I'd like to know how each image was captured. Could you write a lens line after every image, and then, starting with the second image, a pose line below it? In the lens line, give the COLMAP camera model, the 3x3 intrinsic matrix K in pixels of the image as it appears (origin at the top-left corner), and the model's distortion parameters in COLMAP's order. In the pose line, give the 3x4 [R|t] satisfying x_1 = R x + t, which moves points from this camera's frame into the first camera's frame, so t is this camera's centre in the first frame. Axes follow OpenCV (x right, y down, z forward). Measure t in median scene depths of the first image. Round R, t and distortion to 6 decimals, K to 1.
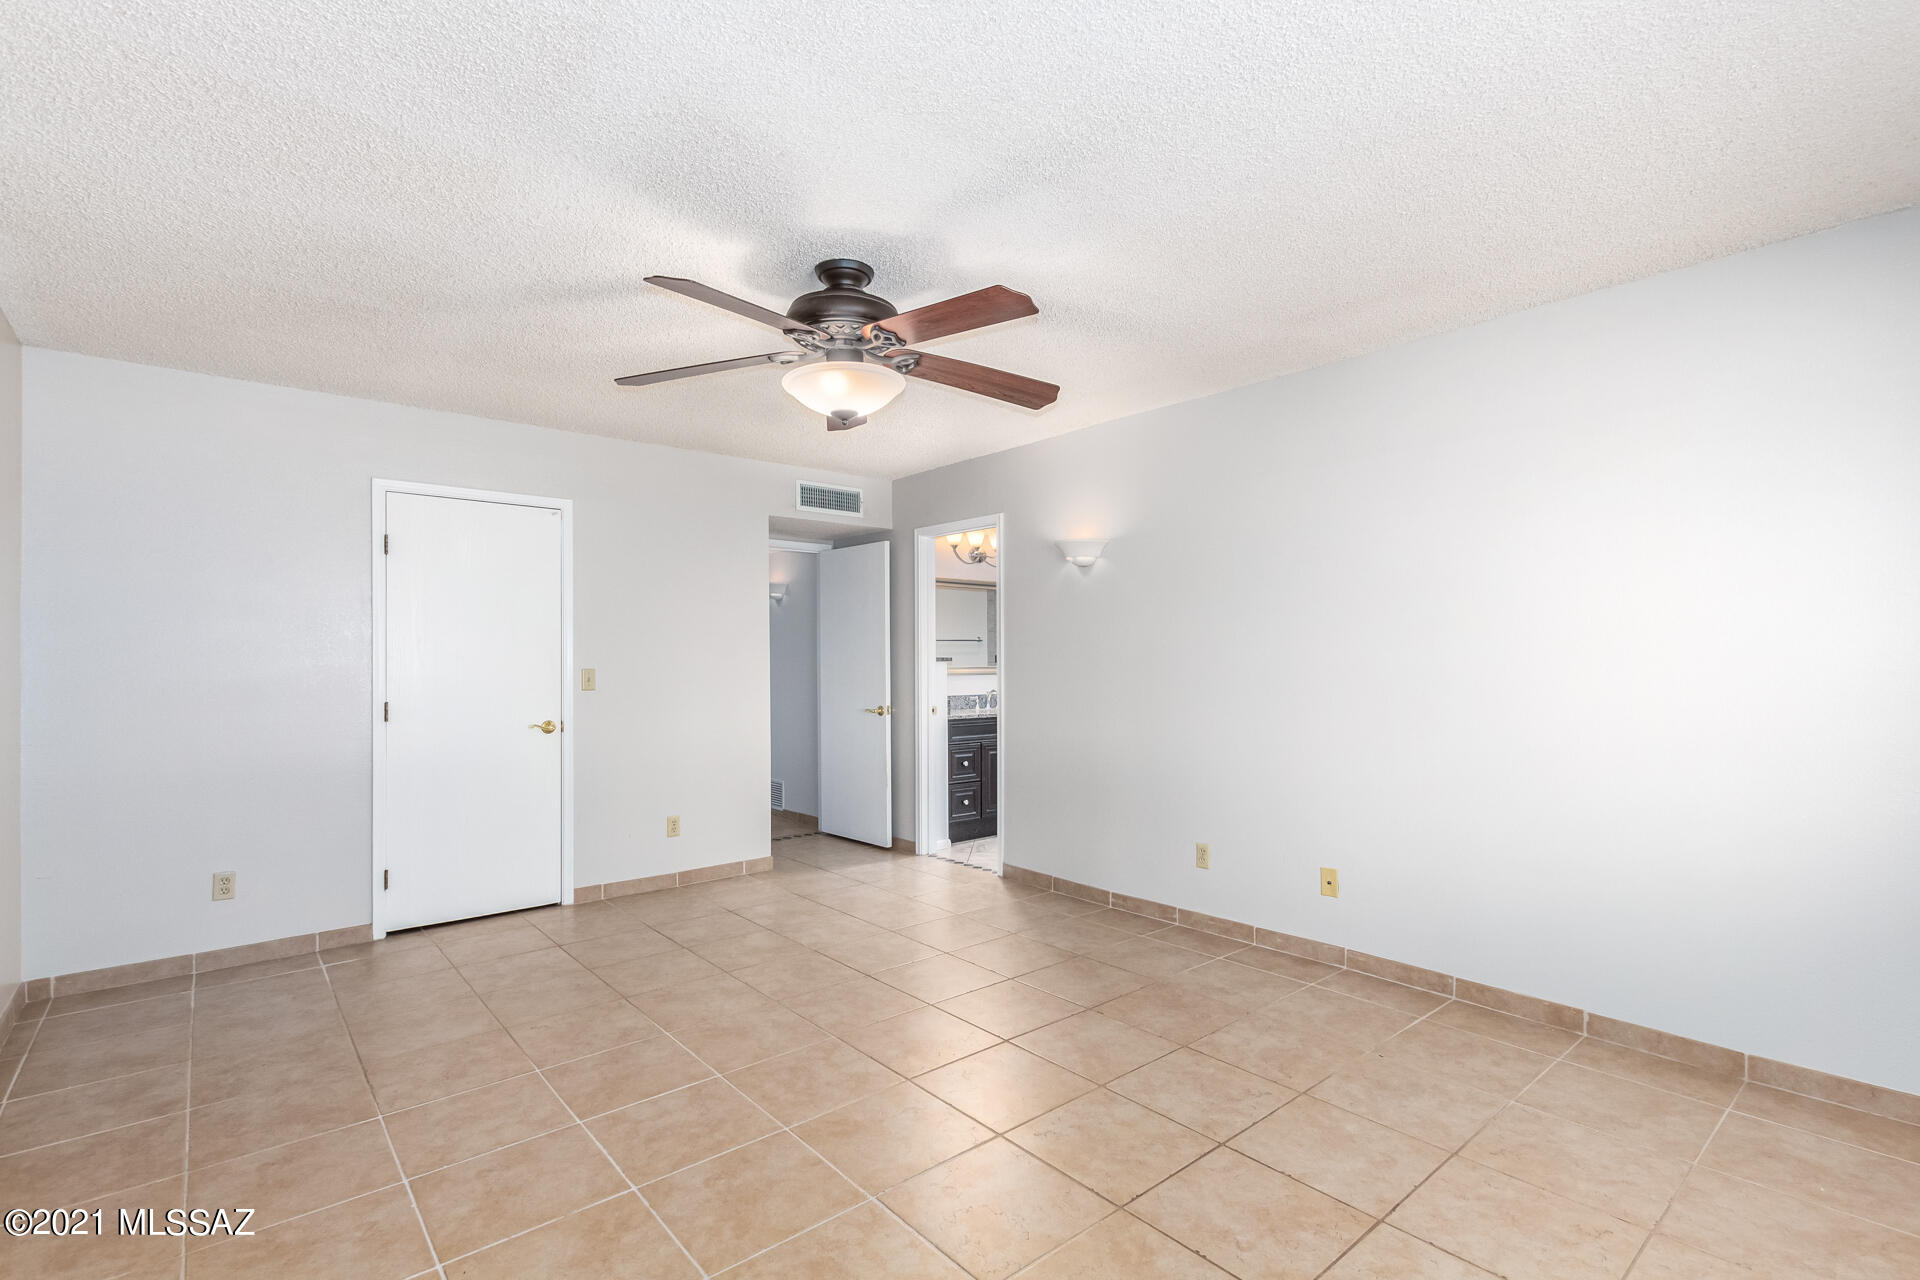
lens RADIAL K [[901.6, 0, 960.5], [0, 901.6, 646.3], [0, 0, 1]] dist [0.002219, -0.000497]
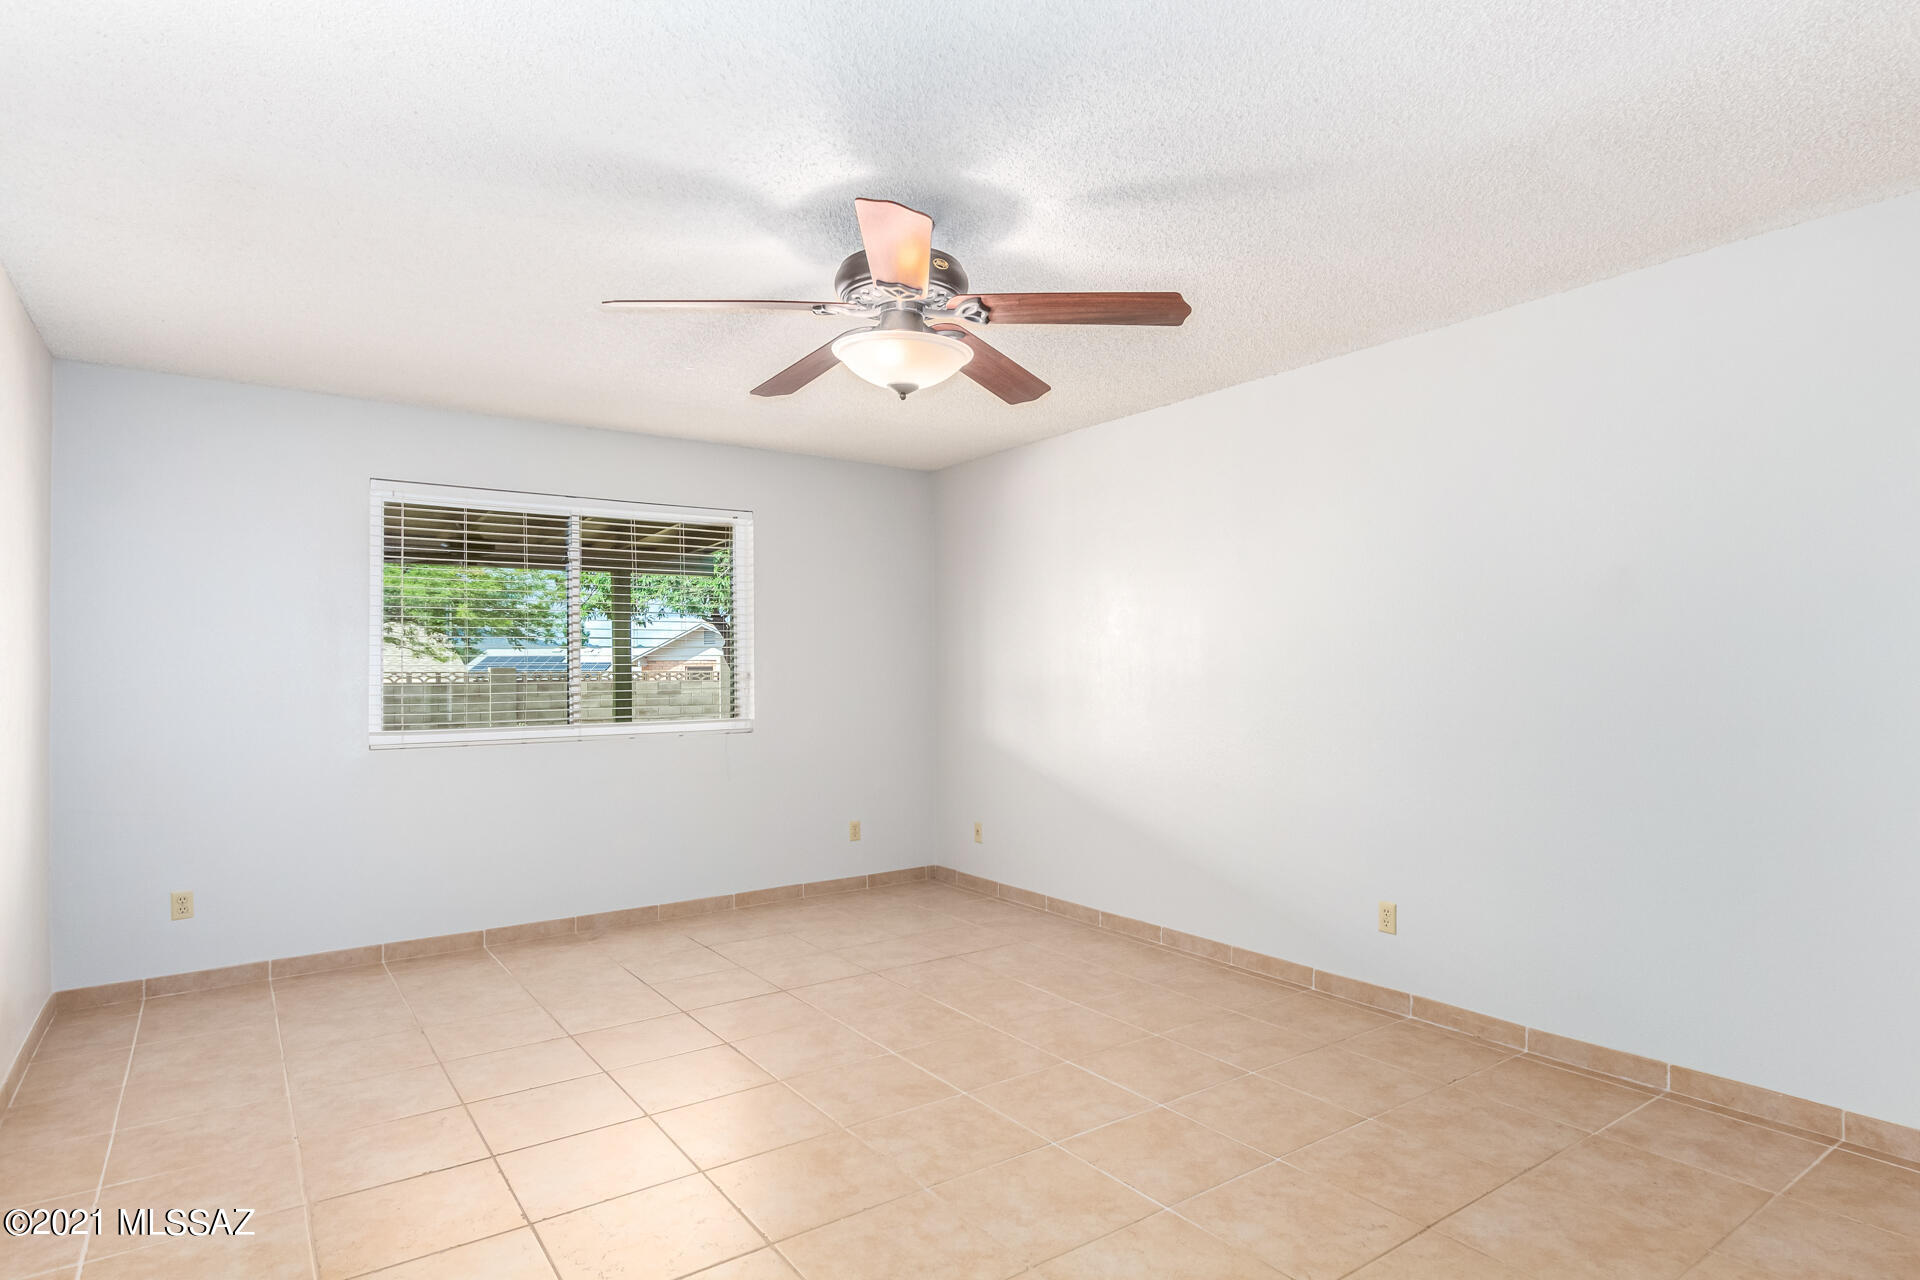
lens RADIAL K [[1014.6, 0, 959.2], [0, 1014.6, 645.1], [0, 0, 1]] dist [-0.000653, -0.000187]
pose [[-0.996569, 0.015136, 0.081367, -0.275110], [0.012132, 0.999231, -0.037283, 0.028560], [-0.081869, -0.036168, -0.995987, 2.098754]]
